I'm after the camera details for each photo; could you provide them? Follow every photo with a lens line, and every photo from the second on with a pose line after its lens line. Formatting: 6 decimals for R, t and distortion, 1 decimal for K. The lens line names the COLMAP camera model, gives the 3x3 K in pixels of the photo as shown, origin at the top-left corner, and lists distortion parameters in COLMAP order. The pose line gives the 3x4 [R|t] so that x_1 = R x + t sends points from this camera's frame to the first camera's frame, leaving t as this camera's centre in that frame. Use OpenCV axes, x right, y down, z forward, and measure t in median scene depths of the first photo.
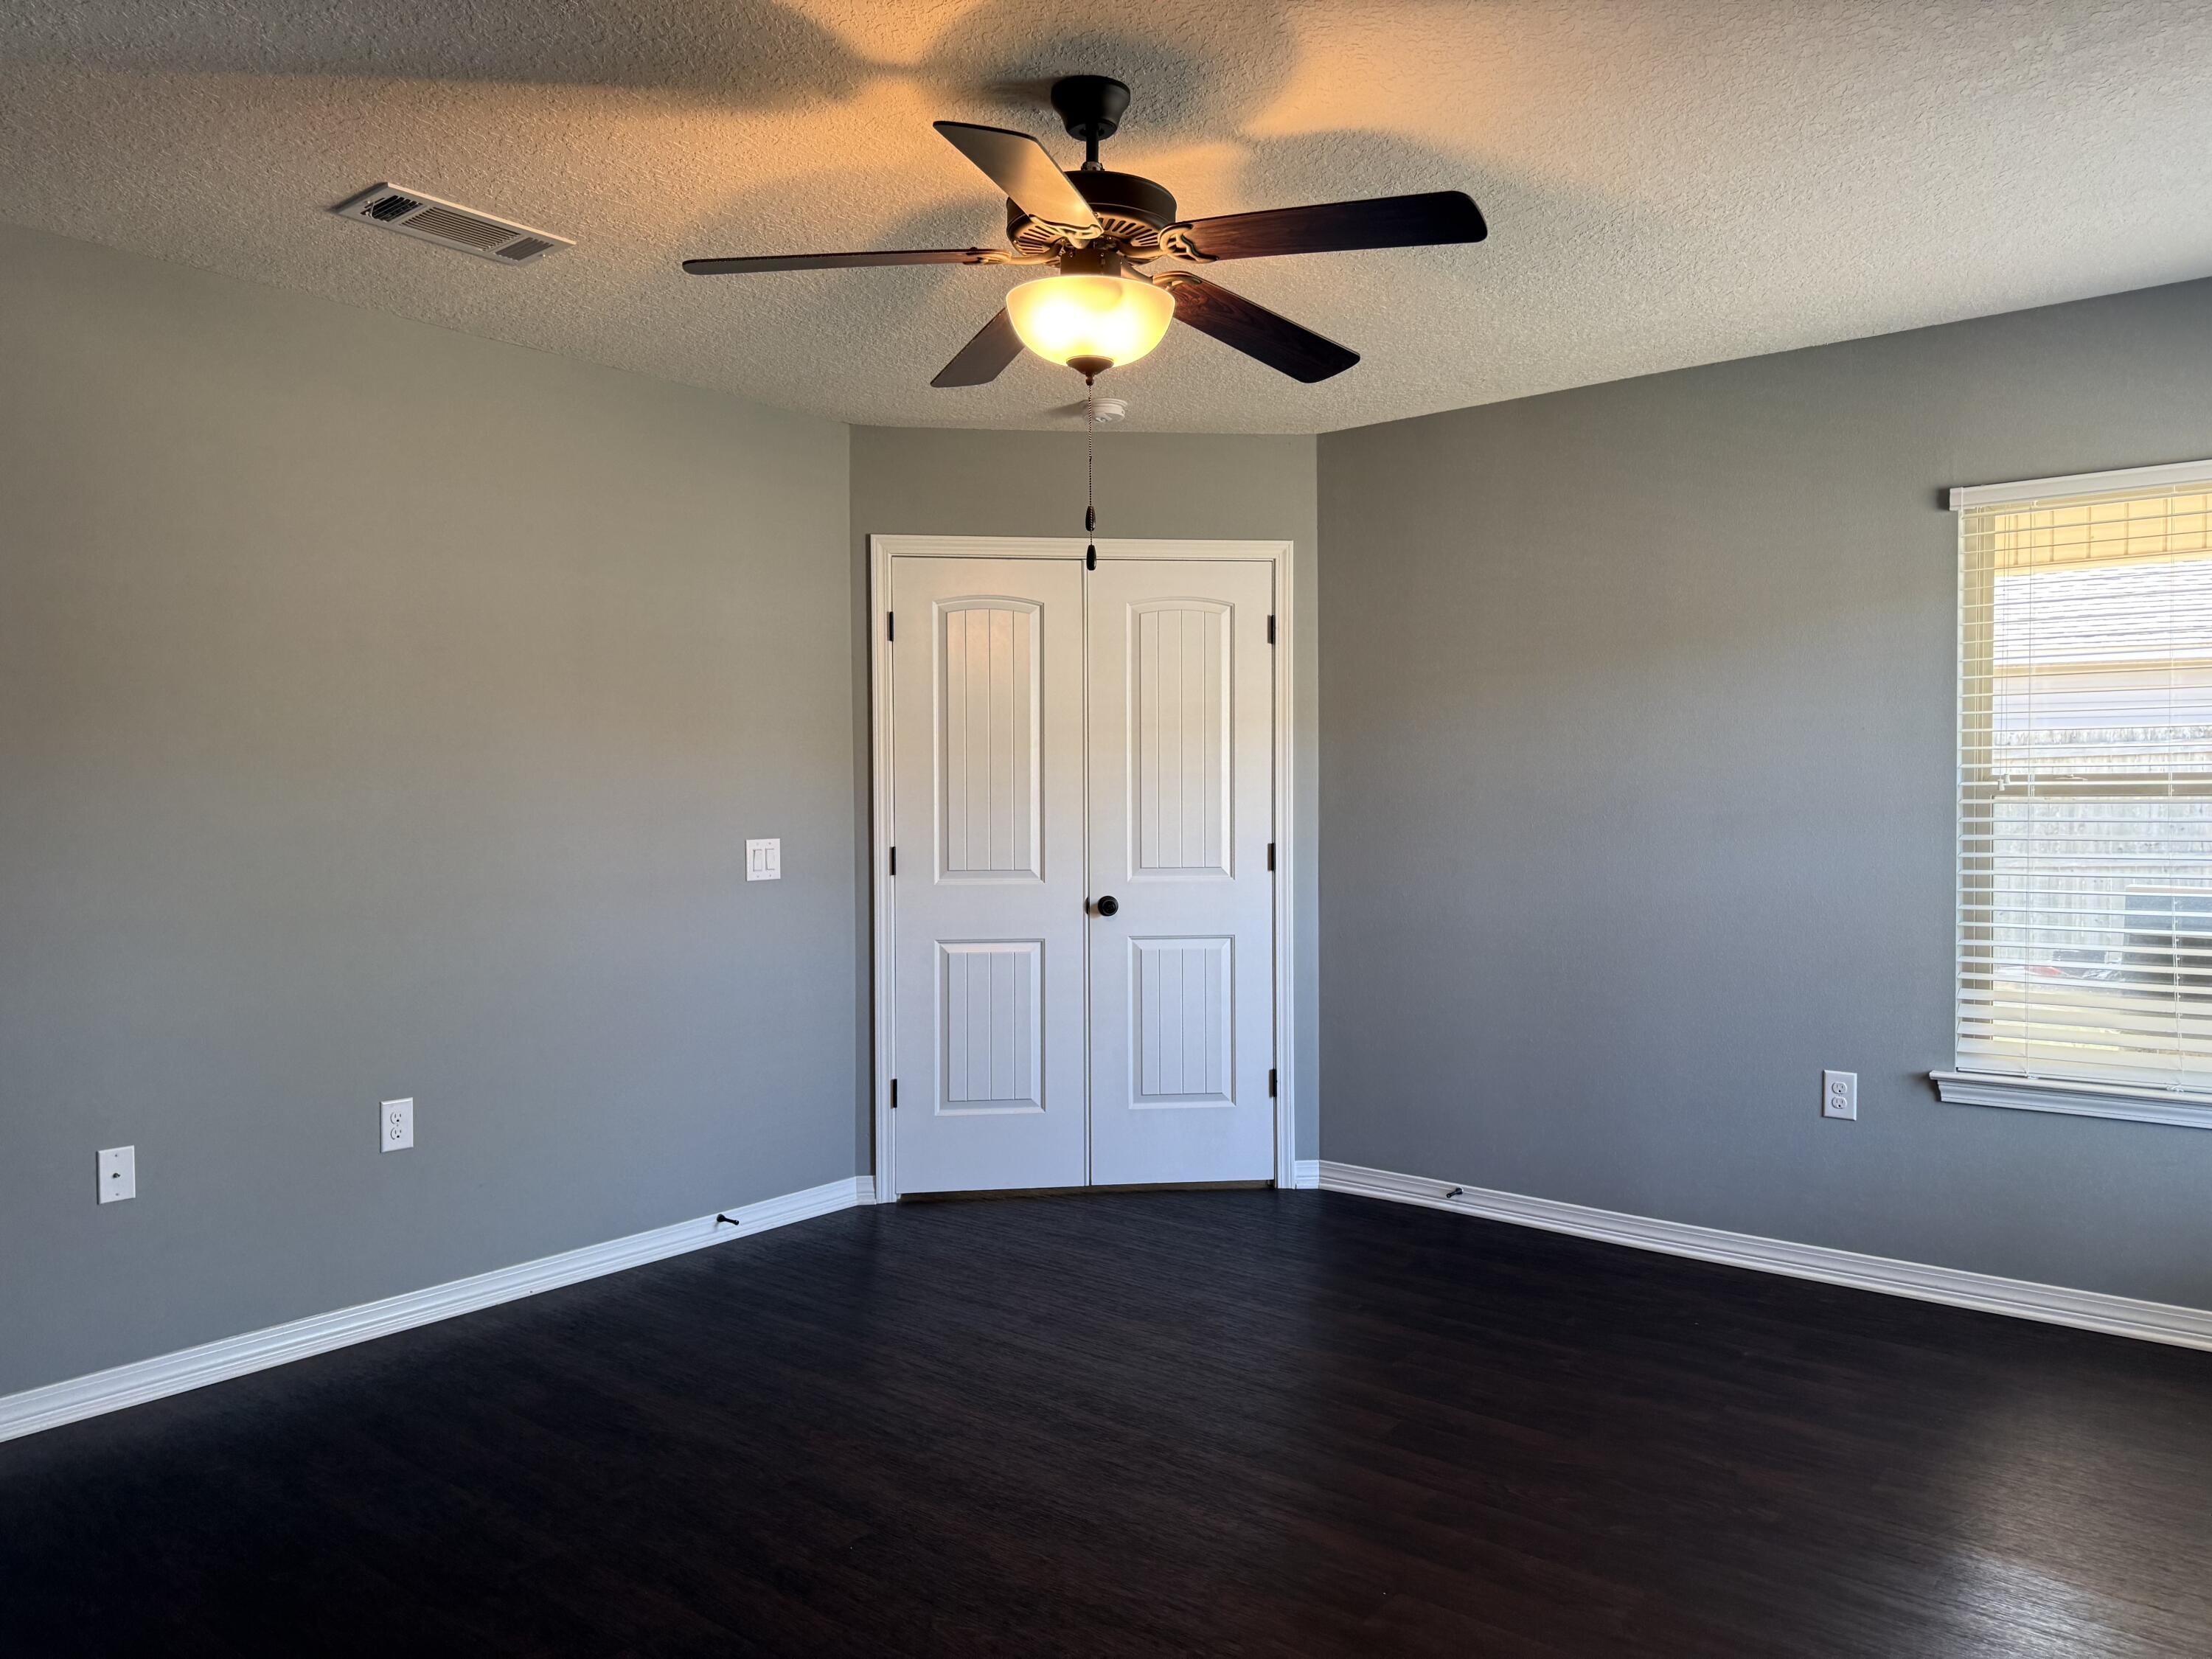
lens RADIAL K [[1560.0, 0, 1101.7], [0, 1560.0, 820.0], [0, 0, 1]] dist [0.109394, -0.164437]
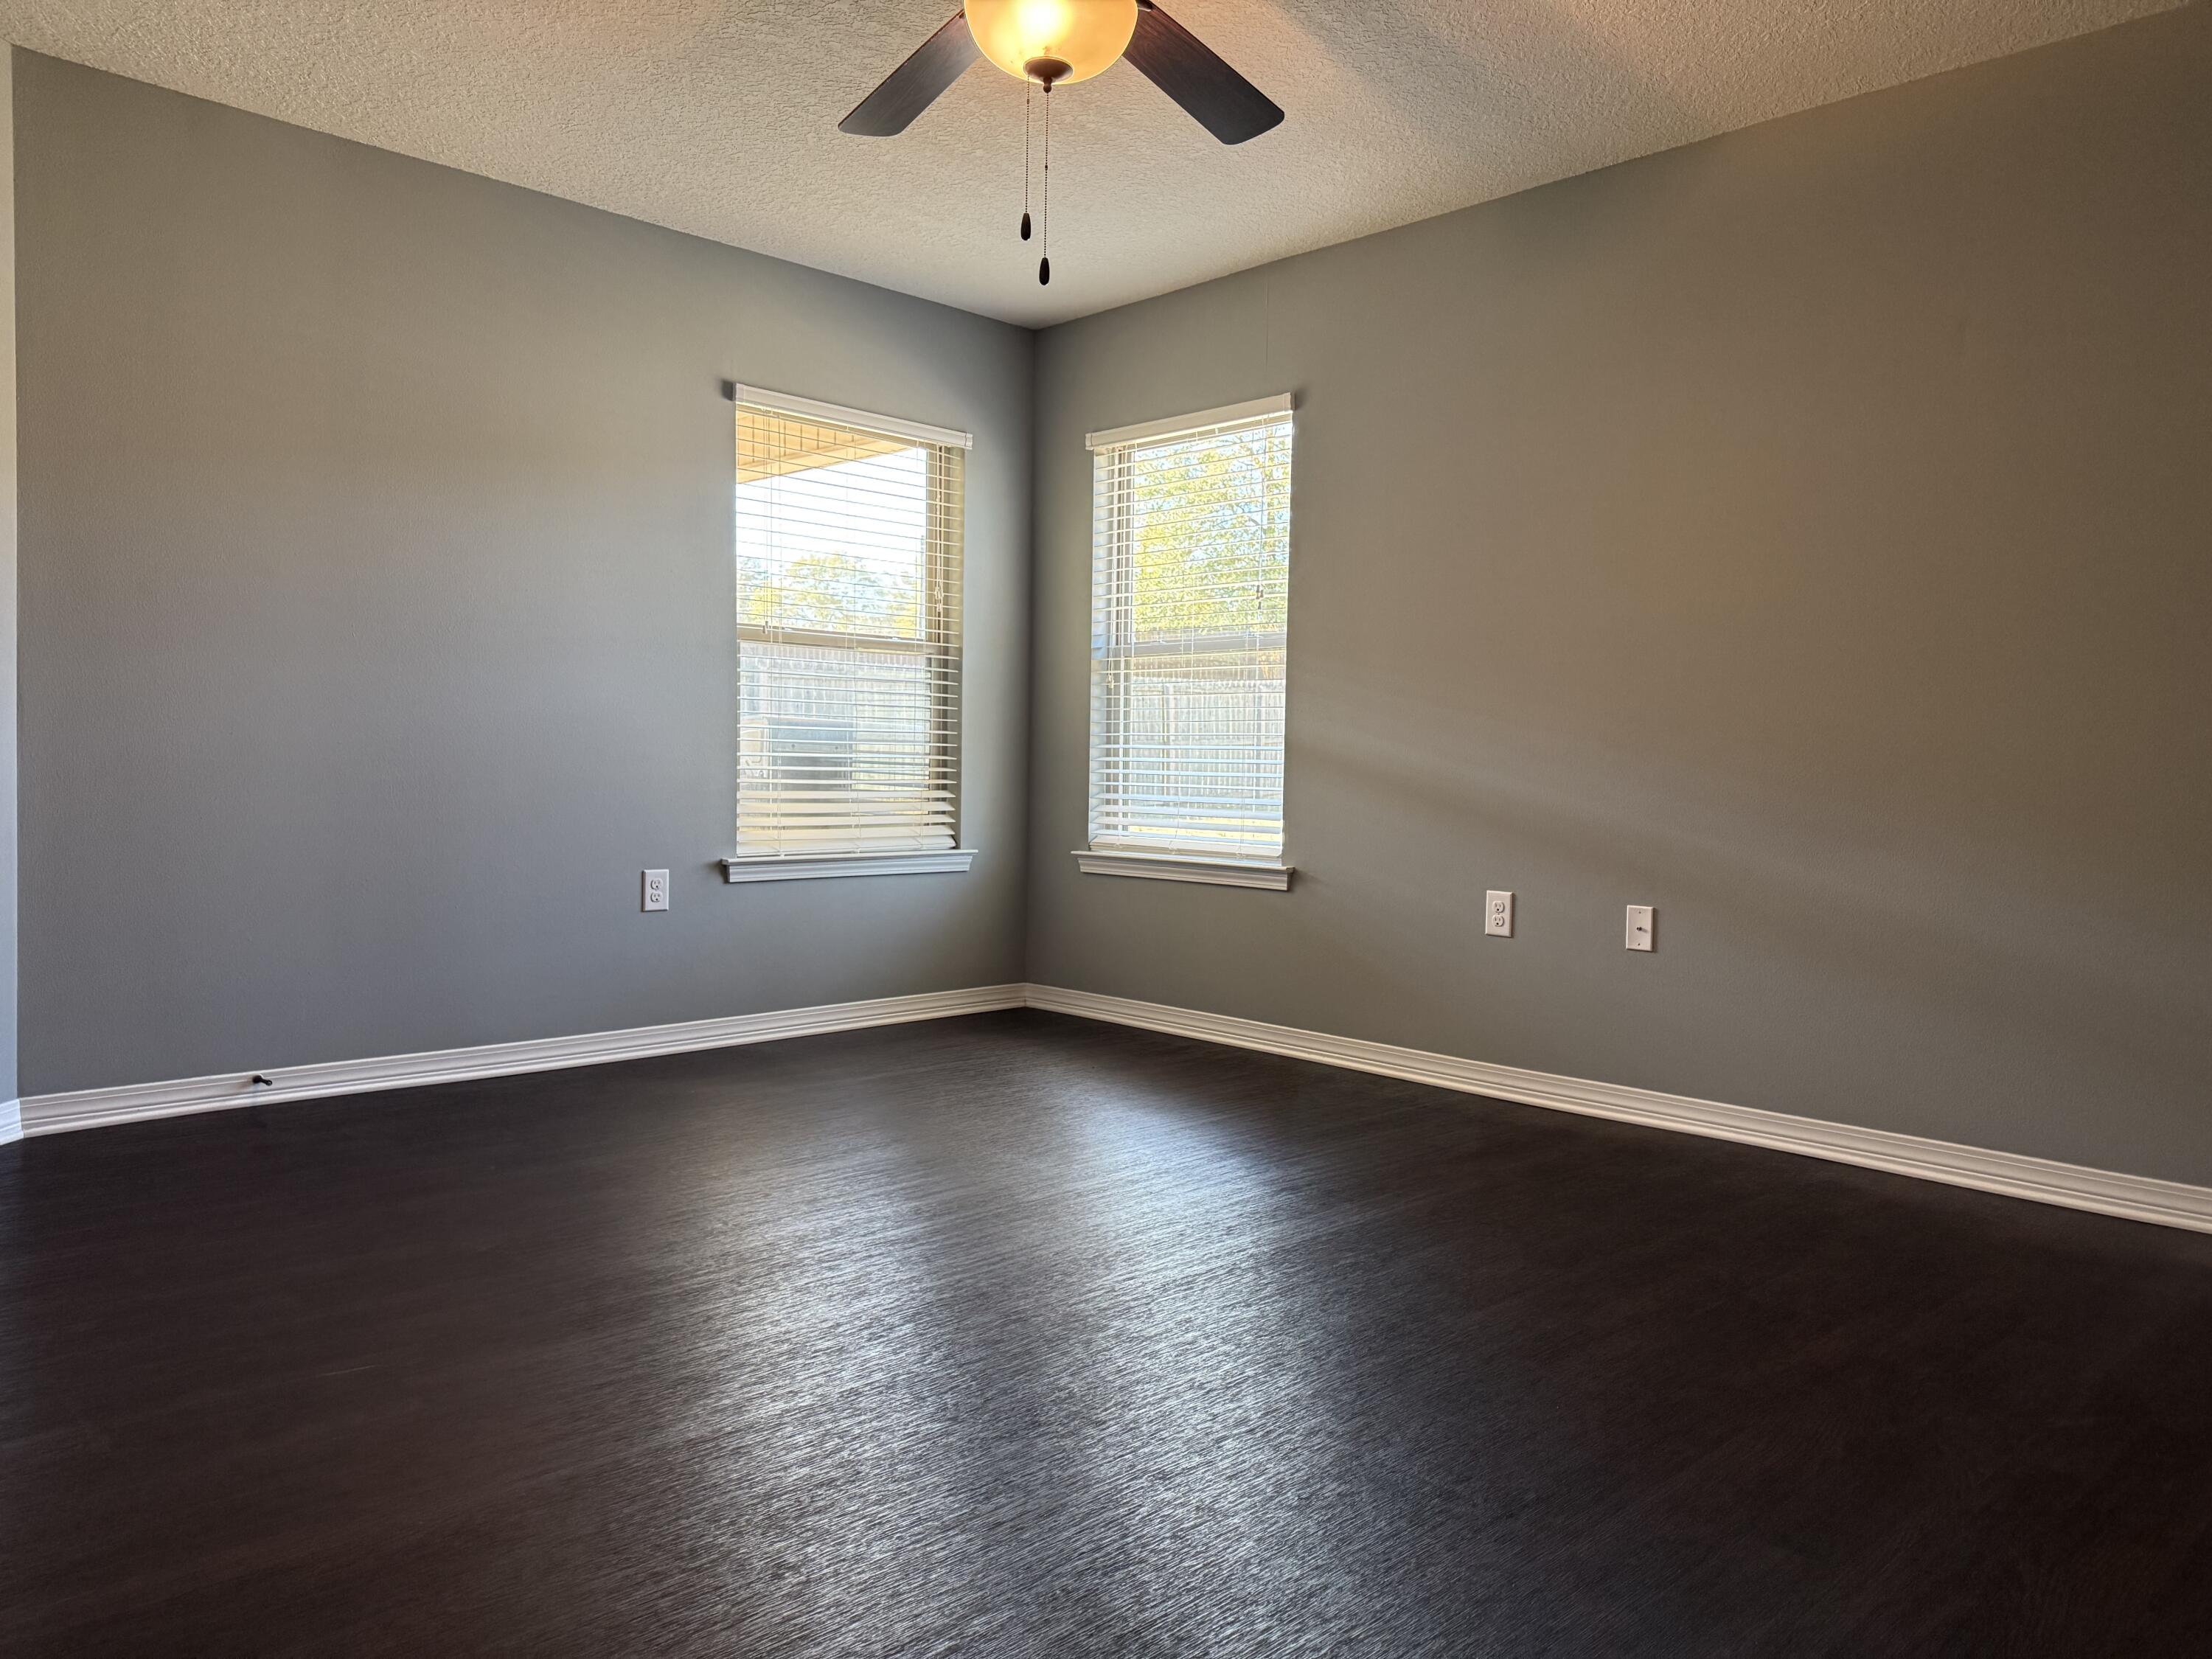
lens RADIAL K [[1560.0, 0, 1101.7], [0, 1560.0, 820.0], [0, 0, 1]] dist [0.109394, -0.164437]
pose [[0.127202, -0.029077, 0.991450, -0.644288], [-0.000067, 0.999570, 0.029324, 0.092377], [-0.991877, -0.003796, 0.127146, 0.554724]]
